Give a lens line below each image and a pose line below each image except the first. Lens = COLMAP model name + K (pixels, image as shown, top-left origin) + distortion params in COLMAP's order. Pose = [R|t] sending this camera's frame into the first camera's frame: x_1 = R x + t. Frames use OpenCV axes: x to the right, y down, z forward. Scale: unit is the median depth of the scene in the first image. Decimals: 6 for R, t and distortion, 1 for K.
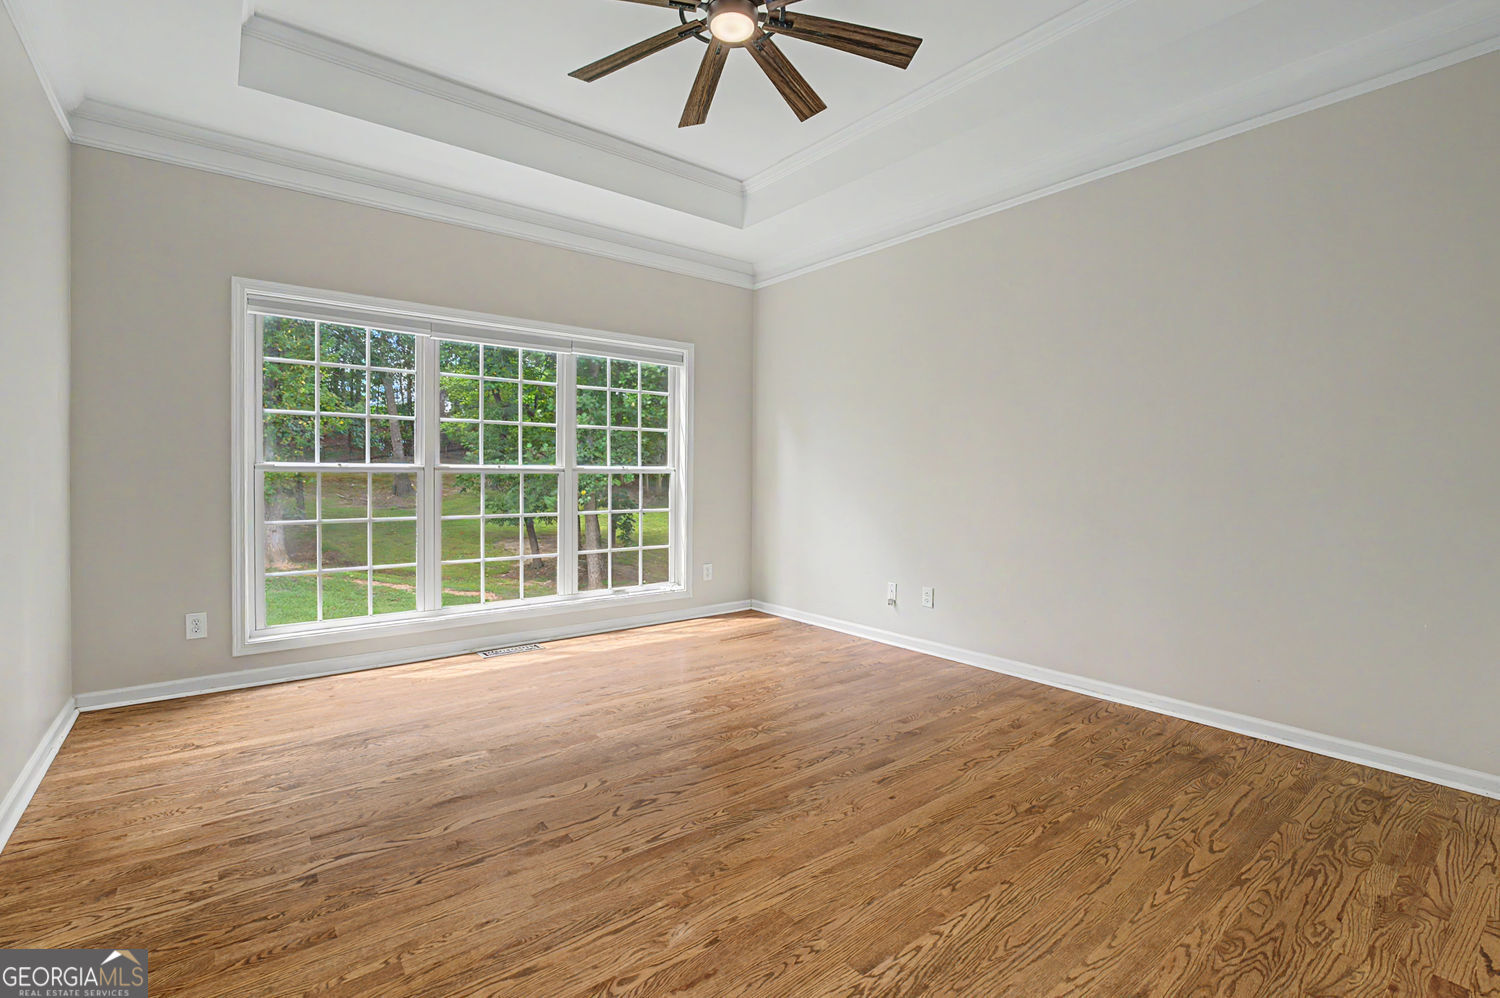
lens RADIAL K [[691.1, 0, 748.8], [0, 691.1, 487.6], [0, 0, 1]] dist [-0.000658, 0.000179]
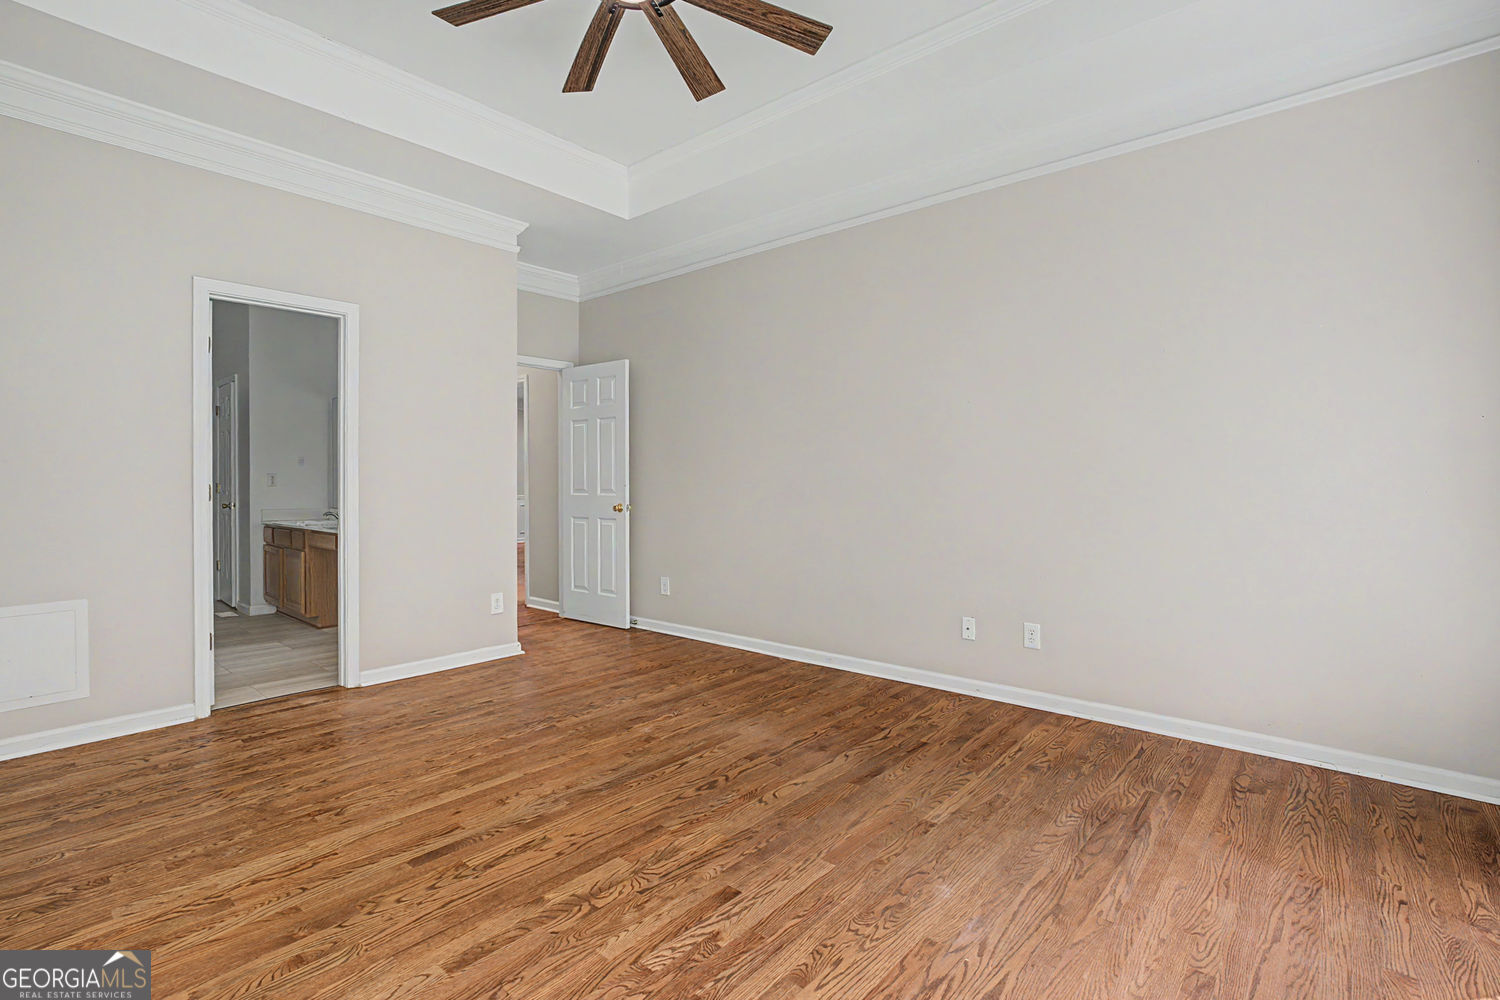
lens RADIAL K [[691.1, 0, 750.2], [0, 691.1, 497.7], [0, 0, 1]] dist [-0.000658, 0.000179]
pose [[-0.982077, 0.000742, -0.188478, -0.015493], [-0.006824, 0.999197, 0.039490, -0.039506], [0.188356, 0.040068, -0.981283, 2.148713]]
